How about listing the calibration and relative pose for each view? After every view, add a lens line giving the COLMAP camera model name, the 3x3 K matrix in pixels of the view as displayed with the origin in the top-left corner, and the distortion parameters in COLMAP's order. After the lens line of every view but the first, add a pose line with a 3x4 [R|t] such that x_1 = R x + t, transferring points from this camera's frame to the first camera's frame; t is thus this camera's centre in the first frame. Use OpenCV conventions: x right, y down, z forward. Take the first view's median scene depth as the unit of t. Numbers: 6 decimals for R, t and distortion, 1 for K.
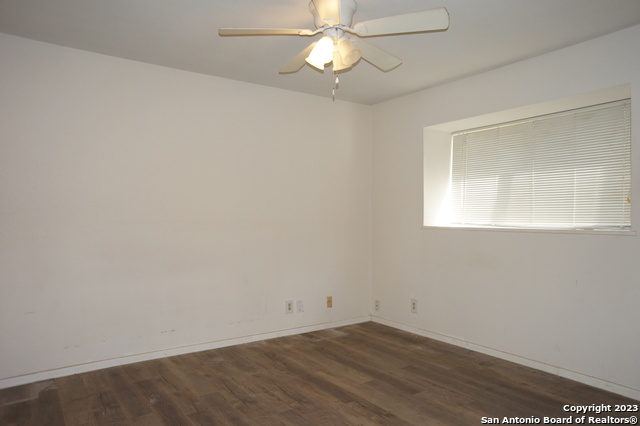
lens RADIAL K [[448.0, 0, 320.4], [0, 448.0, 214.2], [0, 0, 1]] dist [-0.057844, 0.070837]
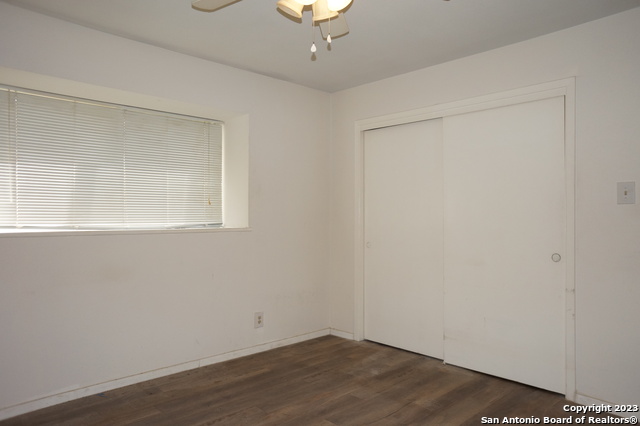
lens RADIAL K [[448.0, 0, 320.6], [0, 448.0, 212.6], [0, 0, 1]] dist [-0.057844, 0.070837]
pose [[-0.169669, 0.004355, 0.985492, -0.520678], [-0.004809, 0.999975, -0.005247, 0.000395], [-0.985489, -0.005630, -0.169644, 0.841474]]
